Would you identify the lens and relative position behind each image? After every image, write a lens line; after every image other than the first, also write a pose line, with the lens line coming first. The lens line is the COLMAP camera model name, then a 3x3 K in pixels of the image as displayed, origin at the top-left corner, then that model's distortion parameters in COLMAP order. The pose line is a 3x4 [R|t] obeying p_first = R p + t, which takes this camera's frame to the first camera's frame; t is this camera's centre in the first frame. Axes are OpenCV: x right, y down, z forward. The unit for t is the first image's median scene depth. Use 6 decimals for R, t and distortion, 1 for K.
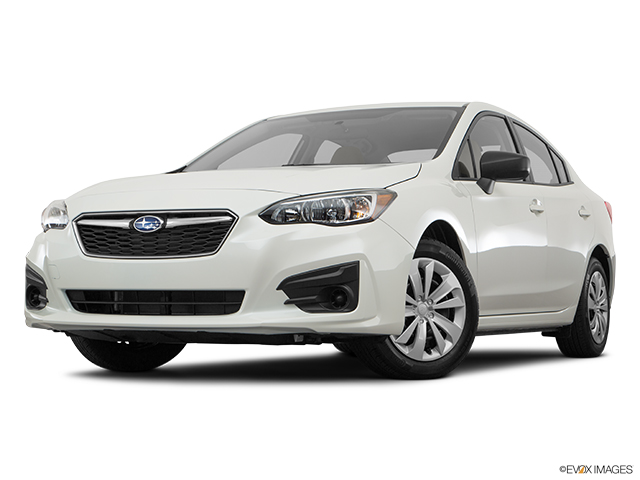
lens RADIAL K [[1147.4, 0, 314.1], [0, 1147.4, 235.3], [0, 0, 1]] dist [0.010813, 0.000000]
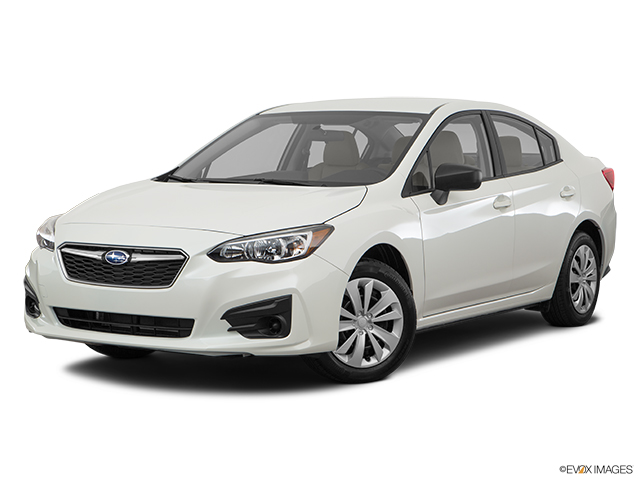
lens RADIAL K [[1230.0, 0, 319.2], [0, 1230.0, 240.4], [0, 0, 1]] dist [0.085446, 0.000000]
pose [[0.996478, 0.007338, -0.083538, 0.158830], [0.002331, 0.993356, 0.115060, -0.163604], [0.083827, -0.114849, 0.989840, -0.216496]]
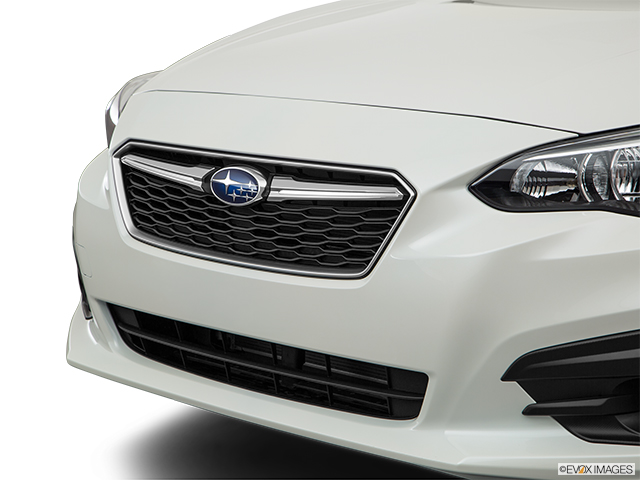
lens RADIAL K [[1713.5, 0, 320.3], [0, 1713.5, 239.6], [0, 0, 1]] dist [0.137323, 0.000000]
pose [[0.933367, 0.046936, -0.355841, 0.108514], [0.021130, 0.982508, 0.185018, -0.103157], [0.358301, -0.180208, 0.916049, 0.400878]]
